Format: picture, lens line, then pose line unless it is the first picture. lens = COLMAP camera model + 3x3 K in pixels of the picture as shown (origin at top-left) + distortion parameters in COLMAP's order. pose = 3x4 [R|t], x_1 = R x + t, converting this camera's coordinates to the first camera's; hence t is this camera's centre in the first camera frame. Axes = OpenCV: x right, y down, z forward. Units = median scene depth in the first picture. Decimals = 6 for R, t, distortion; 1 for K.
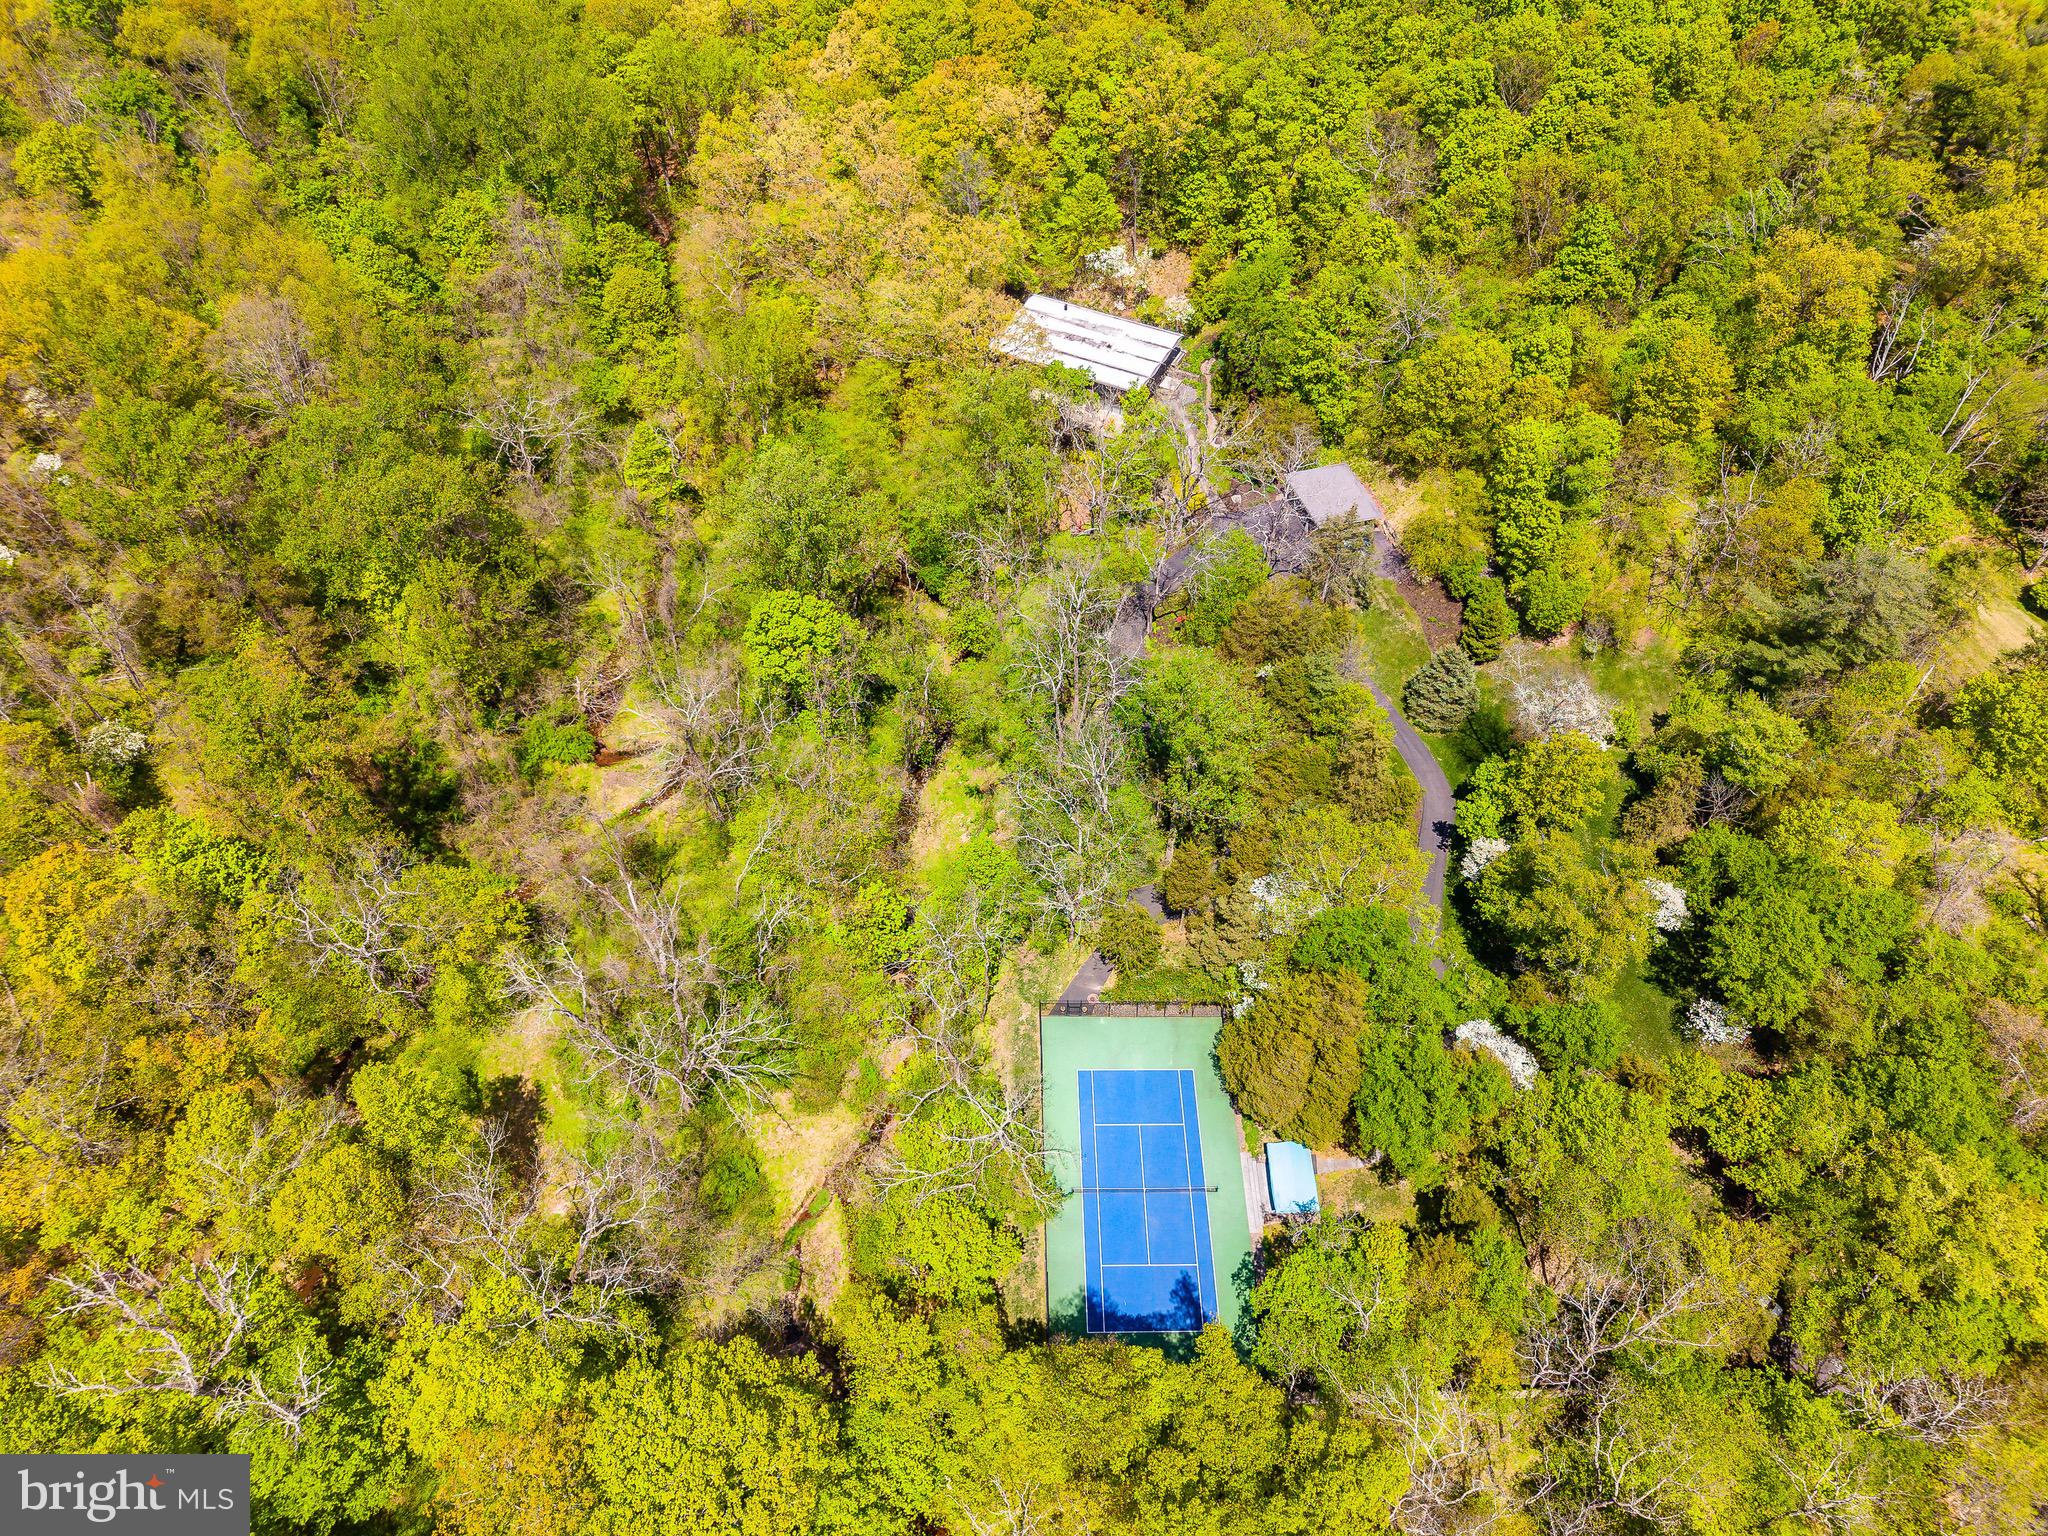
lens RADIAL K [[1356.5, 0, 1031.5], [0, 1356.5, 771.1], [0, 0, 1]] dist [0.062957, -0.080853]
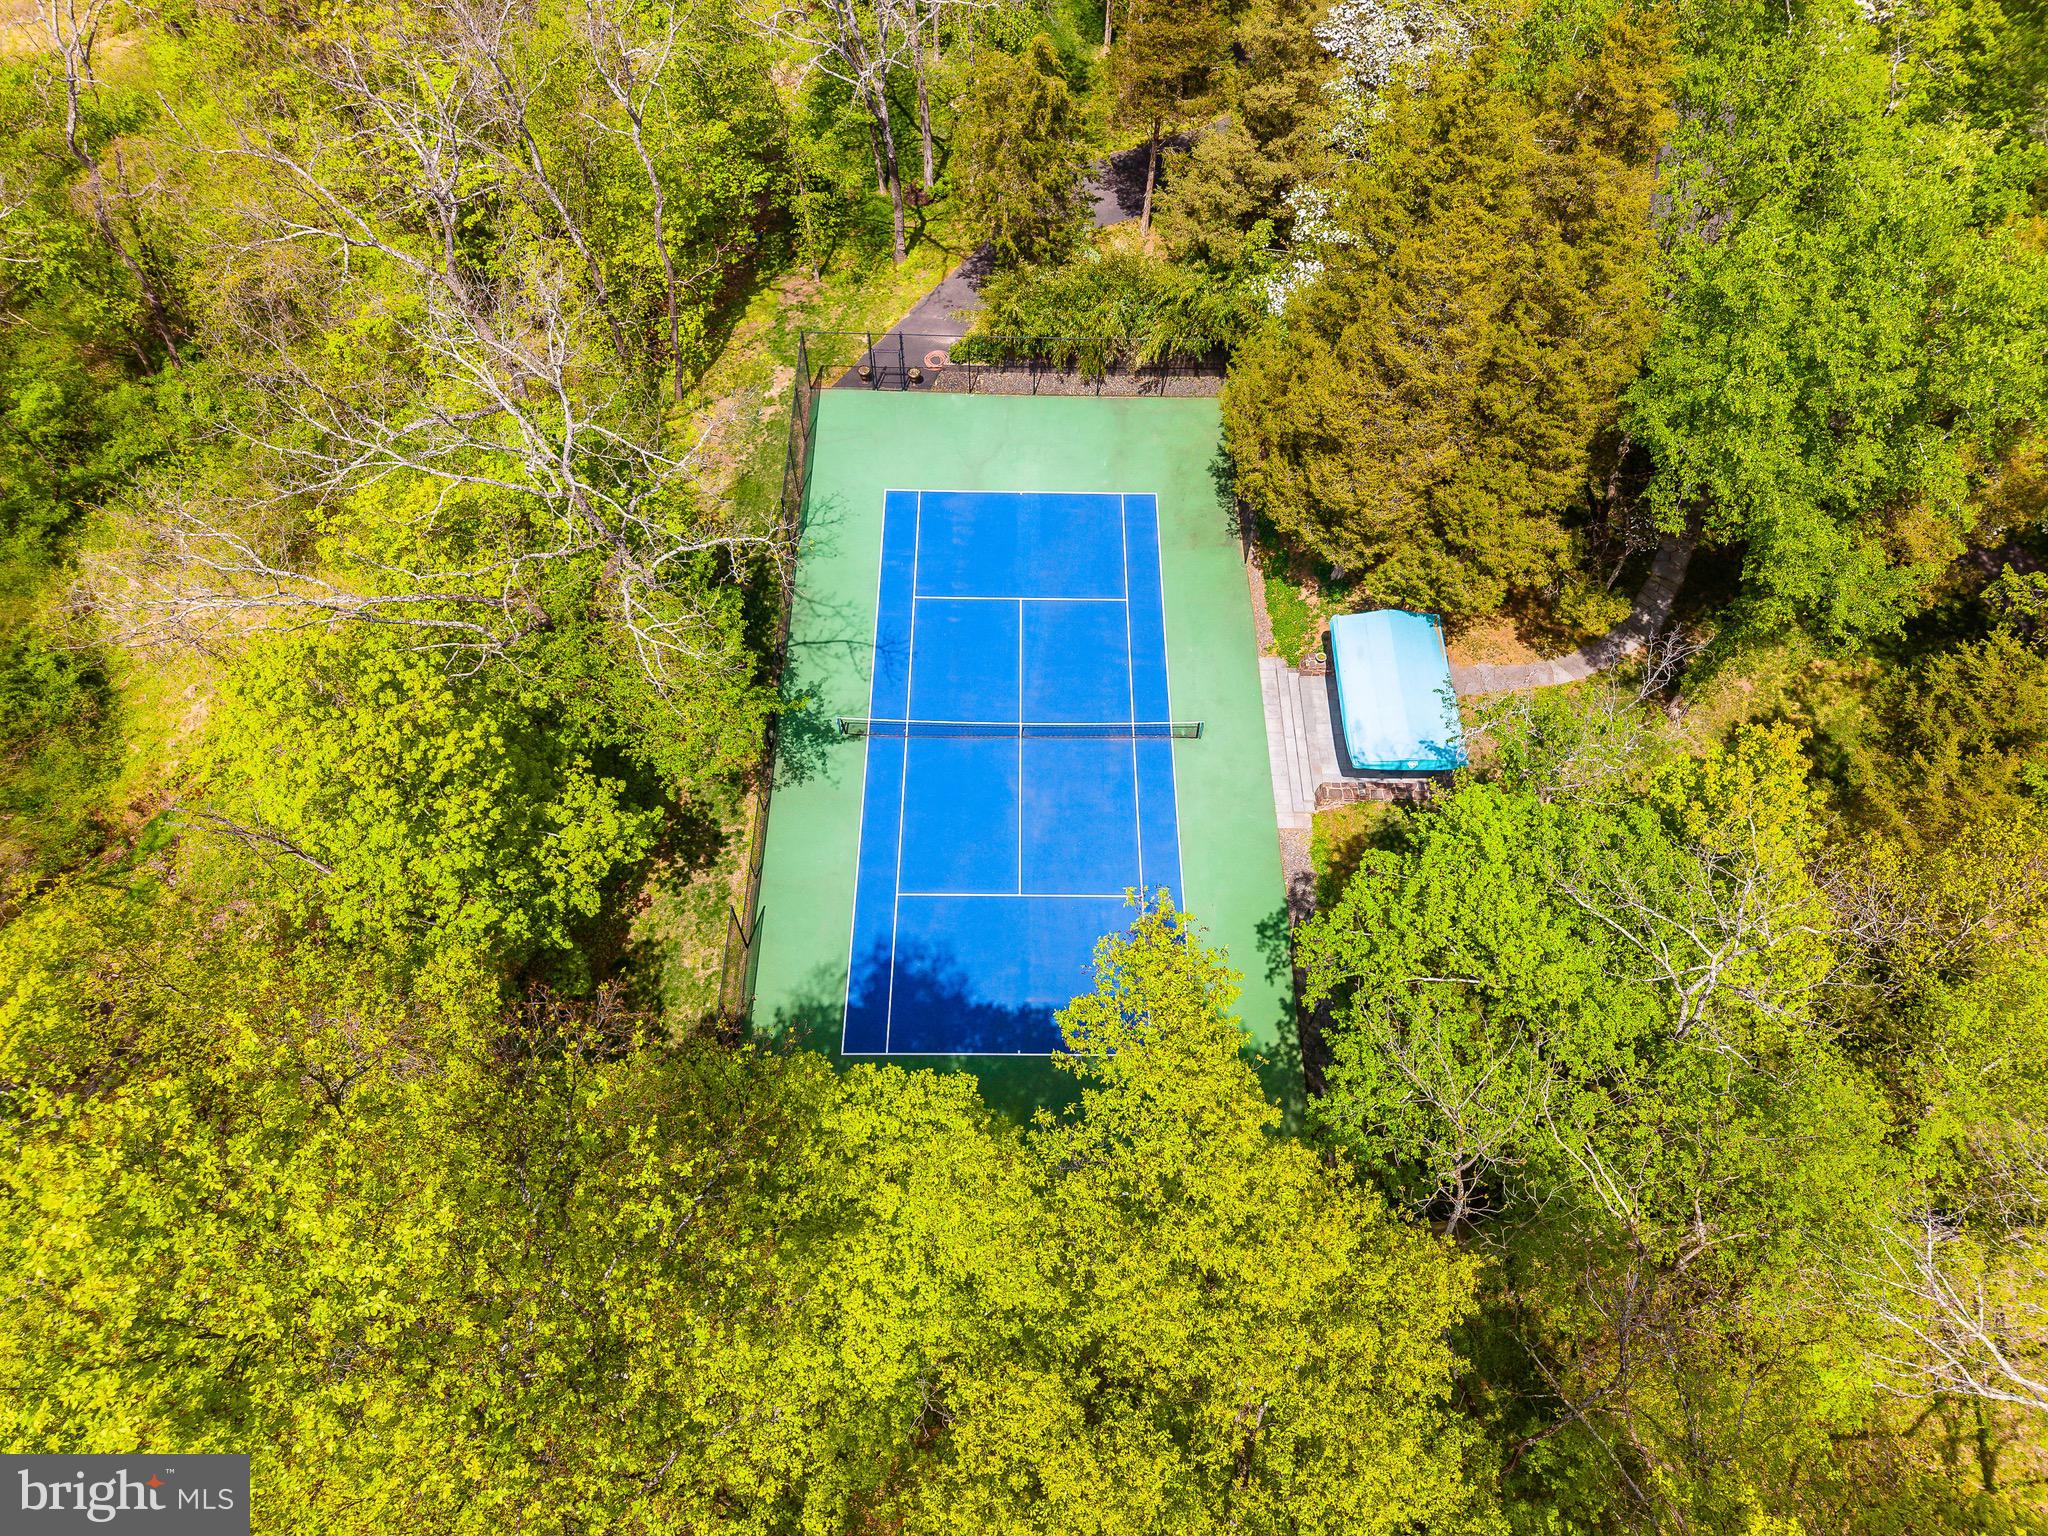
lens RADIAL K [[1356.5, 0, 1031.5], [0, 1356.5, 771.1], [0, 0, 1]] dist [0.062957, -0.080853]
pose [[0.999747, 0.020690, 0.008811, 0.080306], [-0.021745, 0.989282, 0.144390, 0.252467], [-0.005729, -0.144545, 0.989482, 0.582142]]
